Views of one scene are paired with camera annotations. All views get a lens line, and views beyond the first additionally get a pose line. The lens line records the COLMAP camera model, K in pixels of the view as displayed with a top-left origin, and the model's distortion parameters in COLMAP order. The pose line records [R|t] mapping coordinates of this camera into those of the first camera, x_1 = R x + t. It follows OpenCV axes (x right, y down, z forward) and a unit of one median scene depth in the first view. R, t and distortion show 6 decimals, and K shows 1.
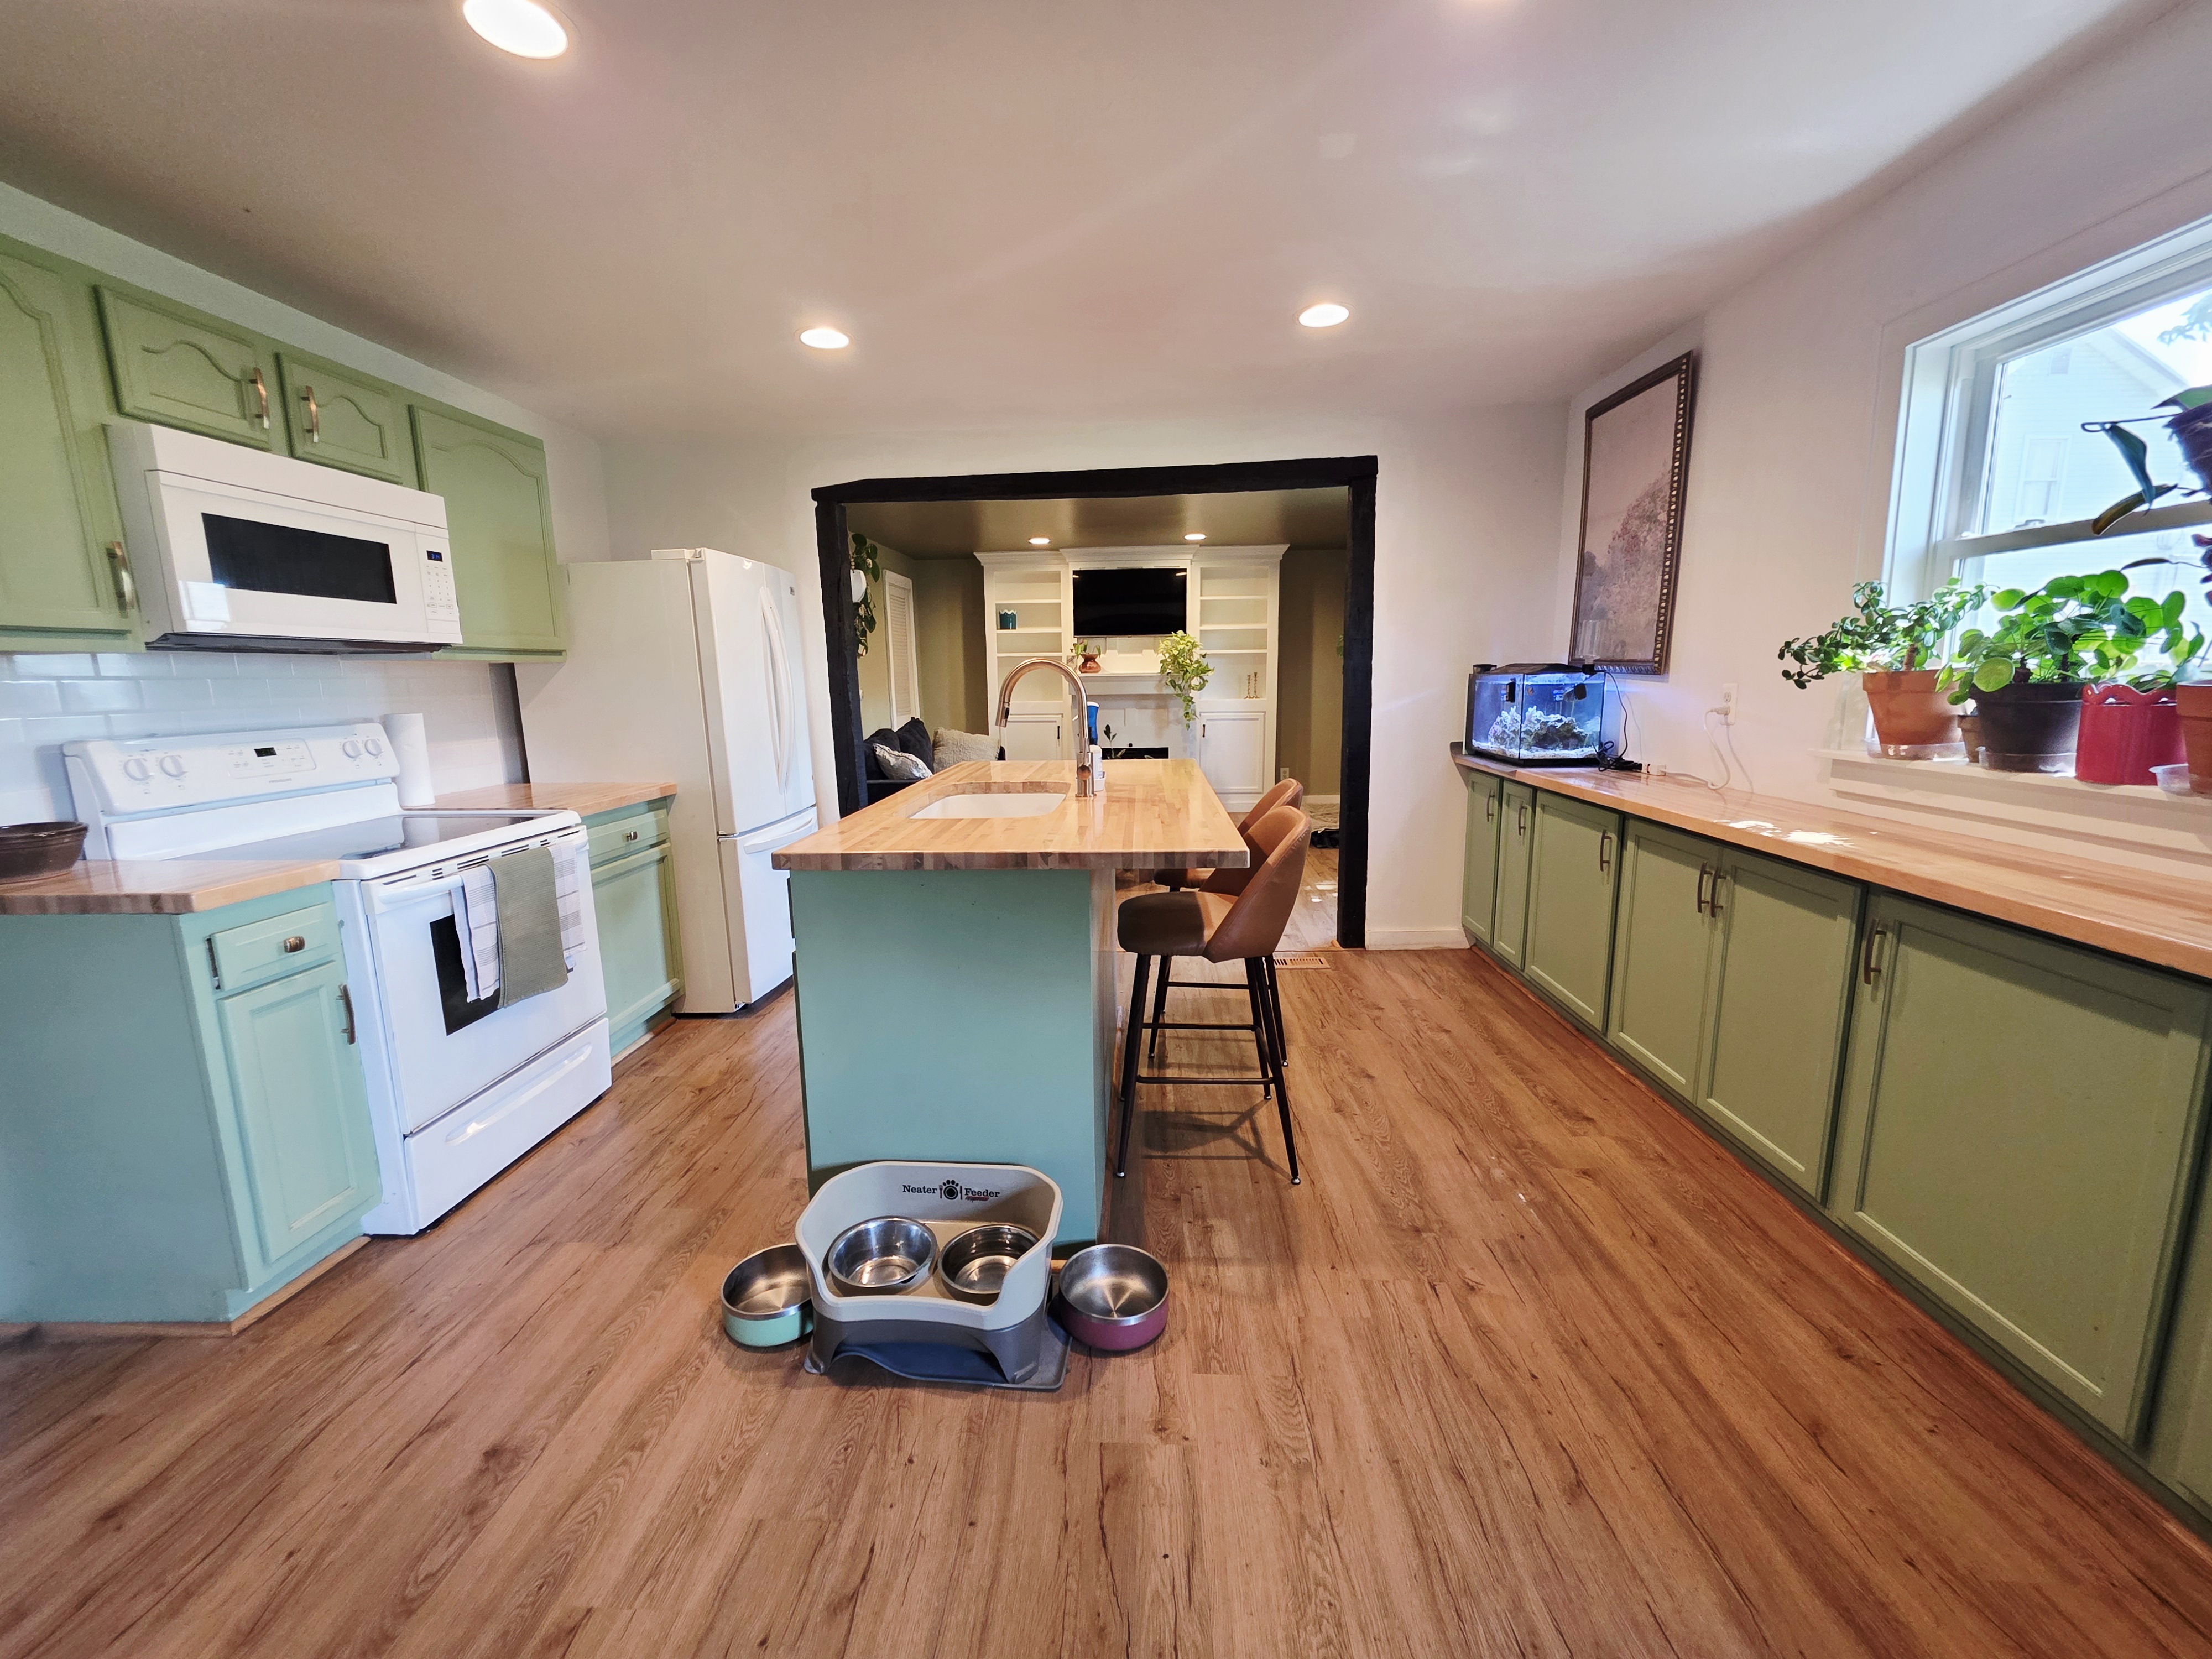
lens RADIAL K [[881.4, 0, 1097.9], [0, 881.4, 825.0], [0, 0, 1]] dist [0.003104, -0.000862]
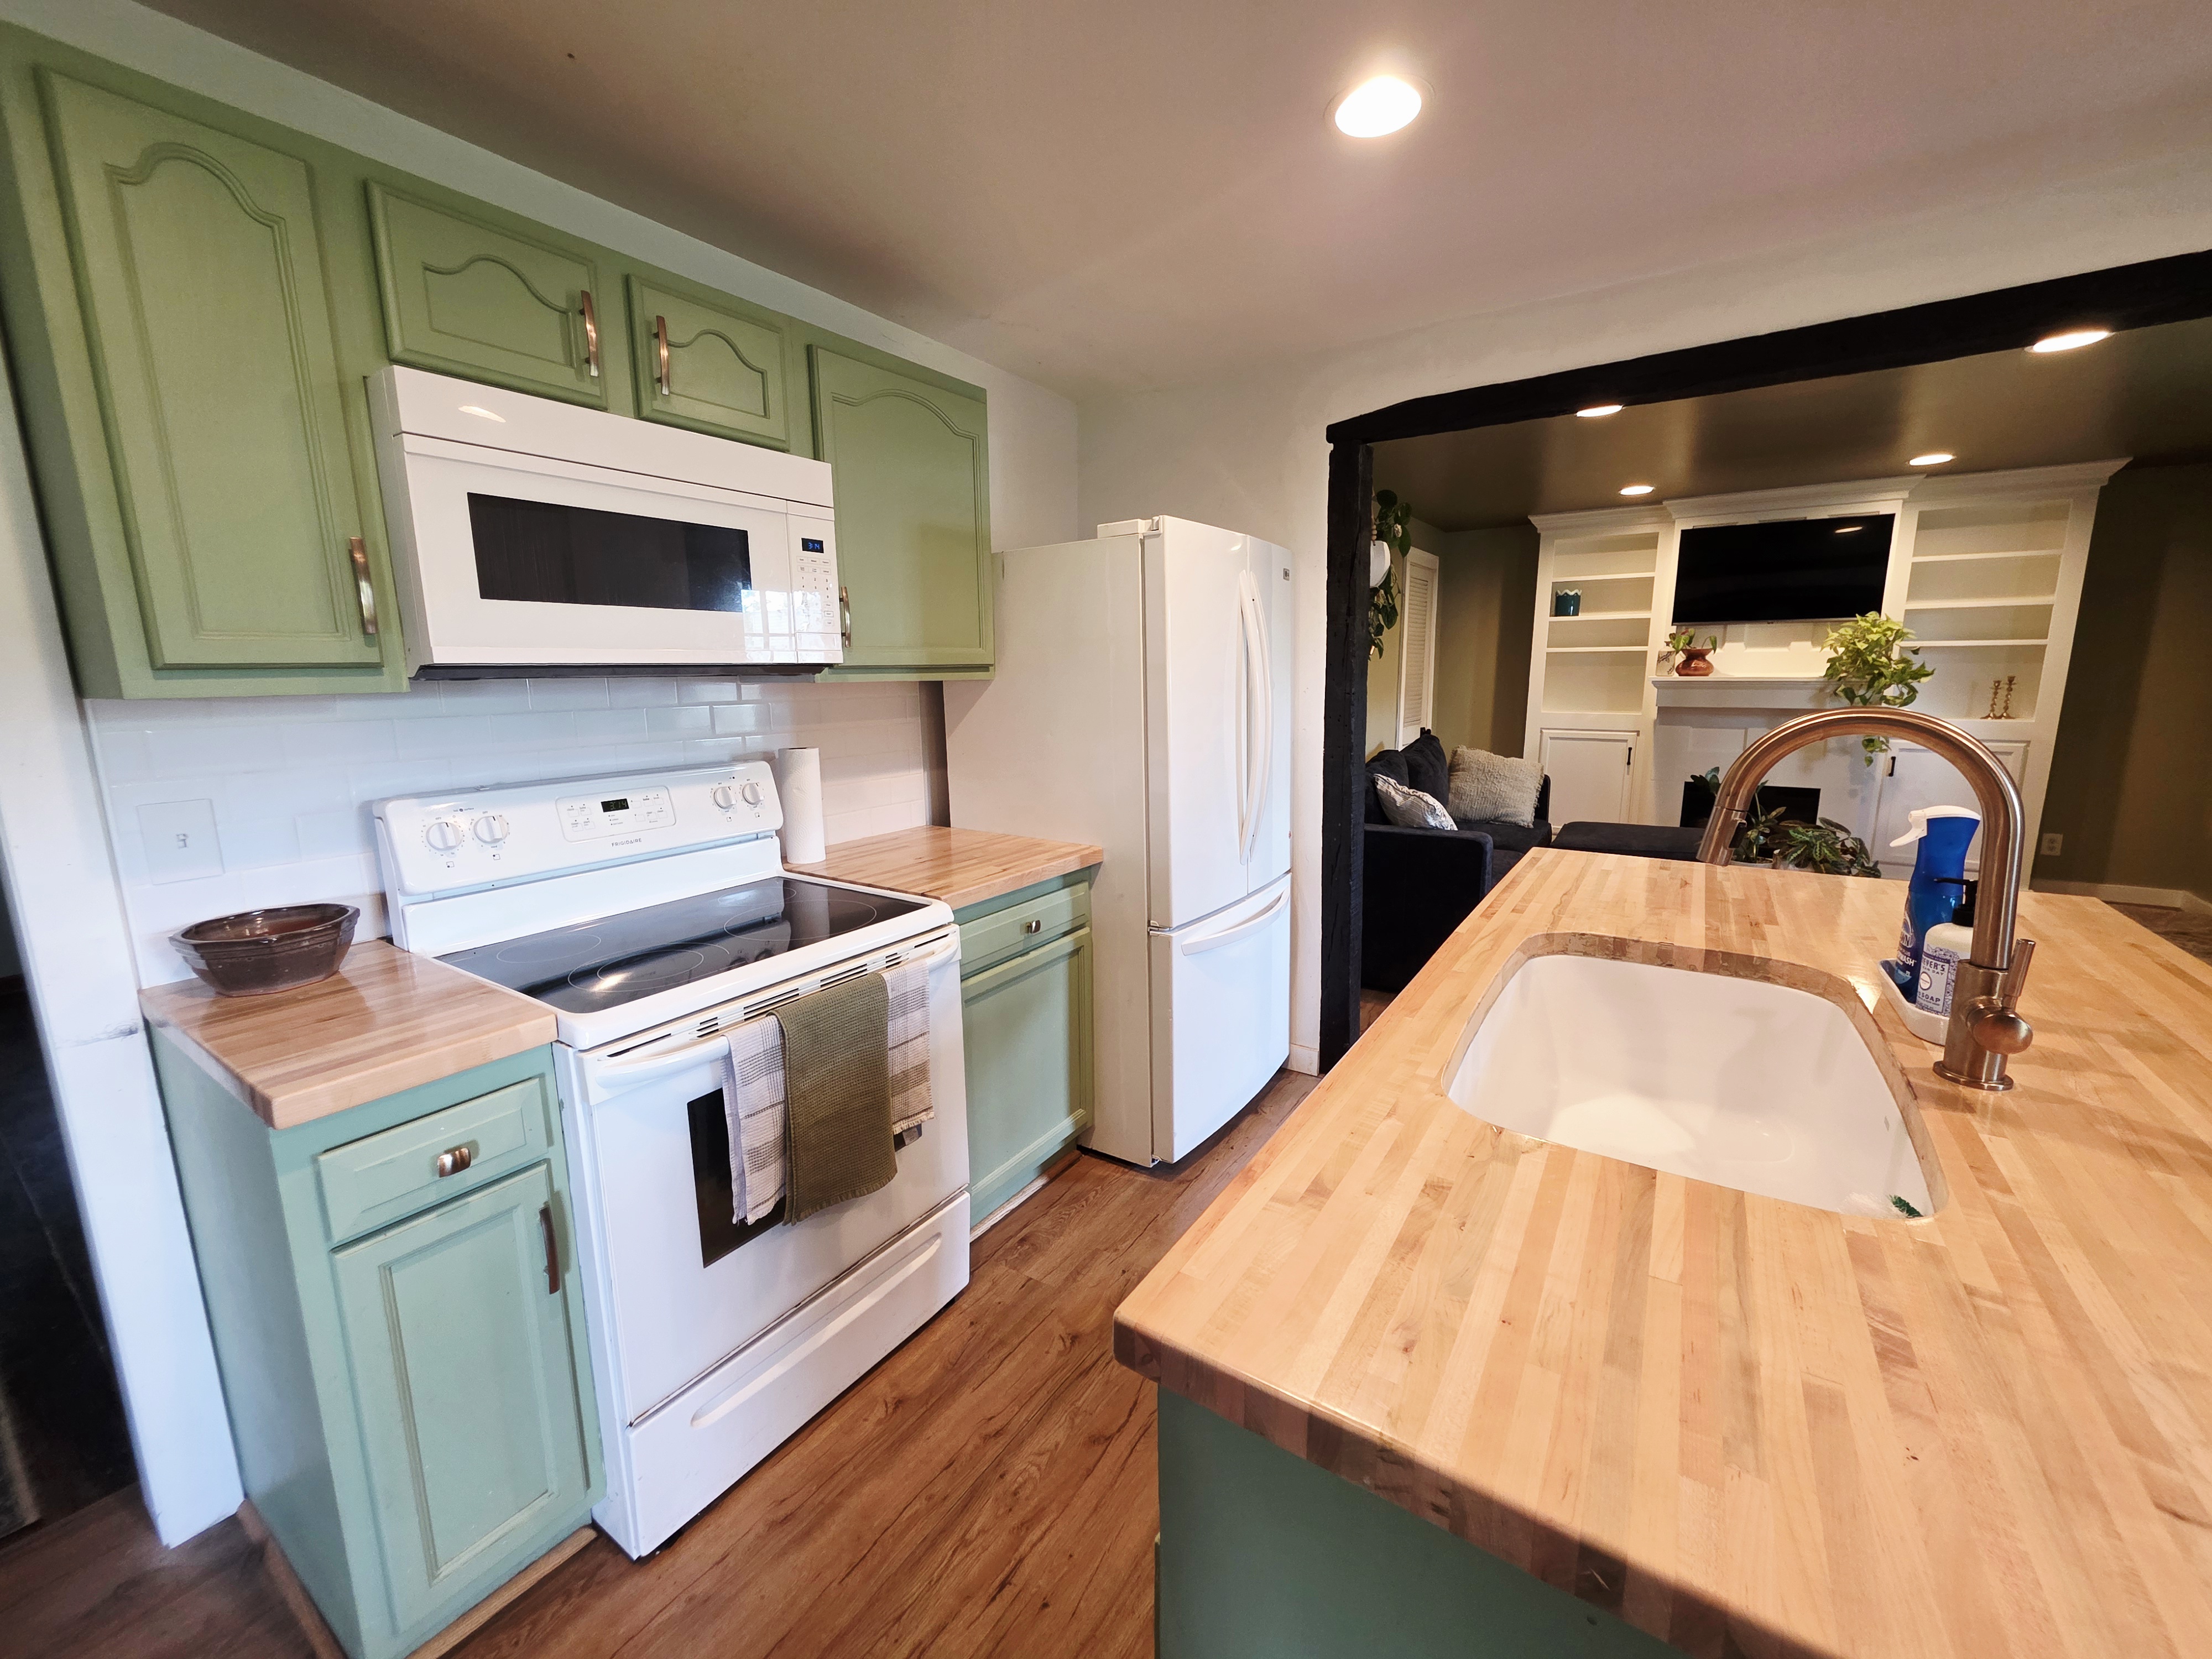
lens RADIAL K [[881.4, 0, 1106.1], [0, 881.4, 820.1], [0, 0, 1]] dist [0.003104, -0.000862]
pose [[0.861624, 0.092556, -0.499037, -0.148742], [-0.087795, 0.995590, 0.033066, -0.118855], [0.499896, 0.015322, 0.865950, 0.474902]]
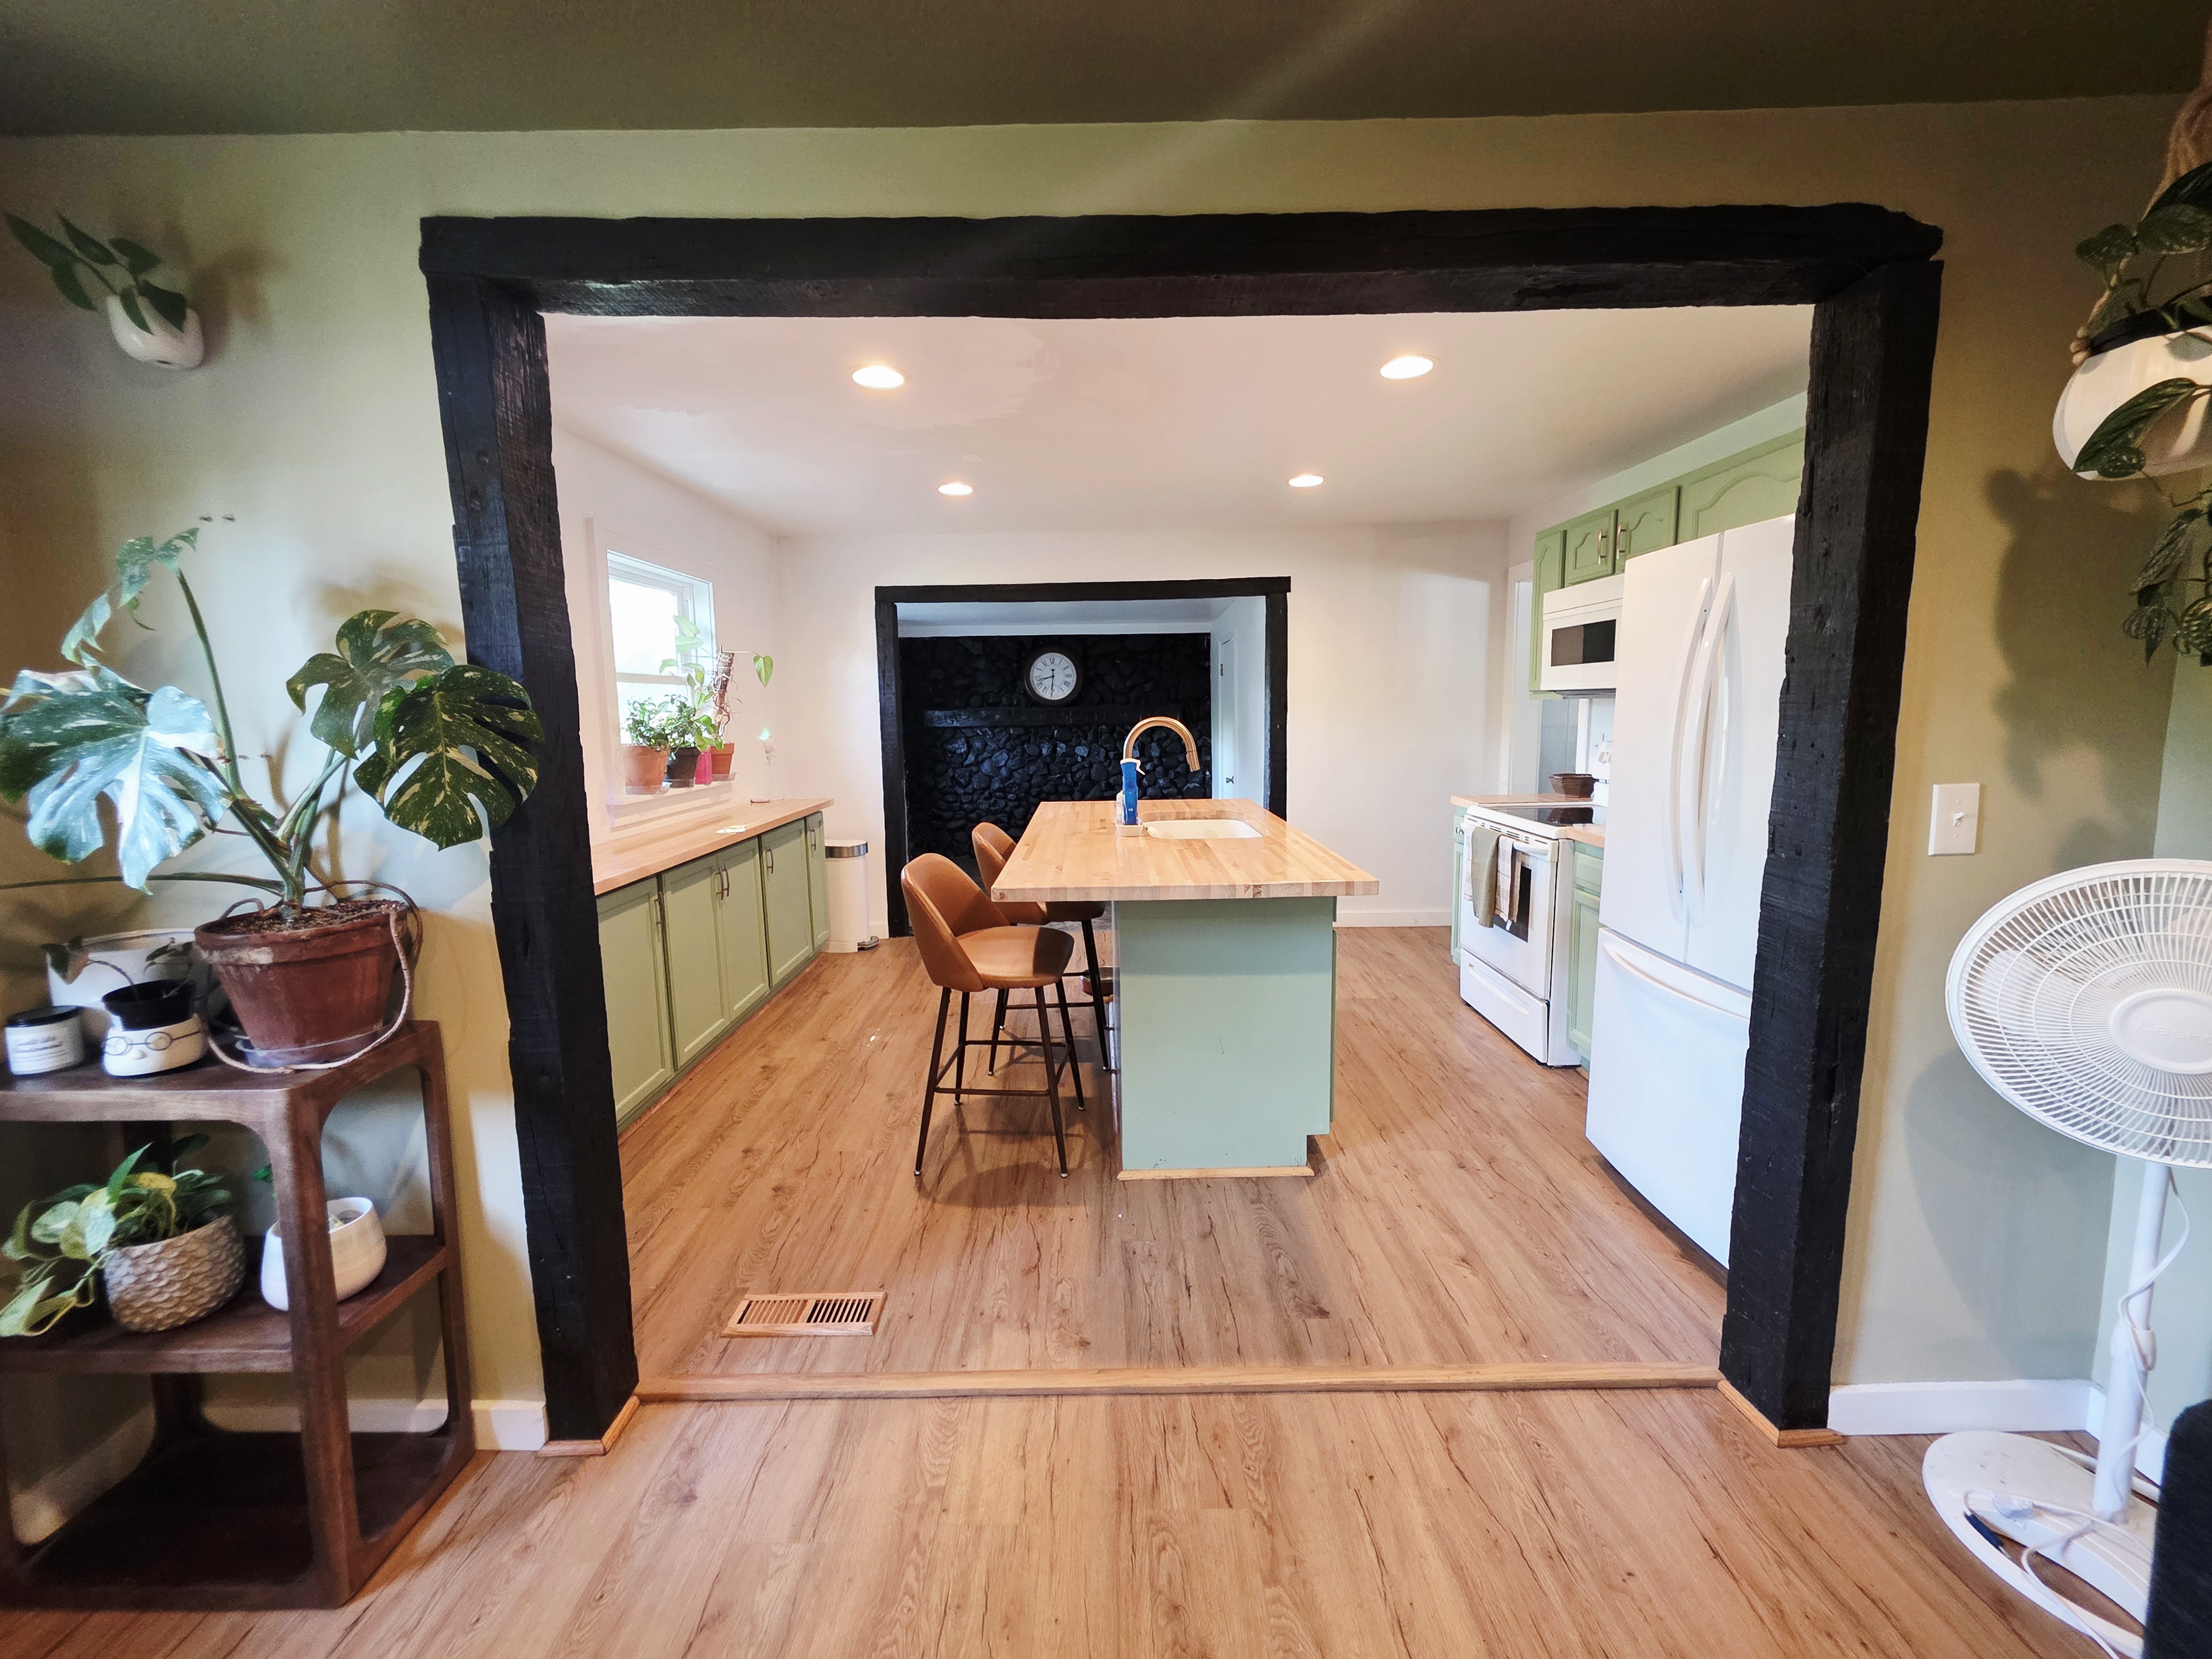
lens RADIAL K [[881.4, 0, 1104.2], [0, 881.4, 820.0], [0, 0, 1]] dist [0.003104, -0.000862]
pose [[-0.997588, 0.044154, -0.053552, 0.087072], [0.026449, 0.955178, 0.294849, -0.409132], [0.064170, 0.292722, -0.954042, 2.166918]]
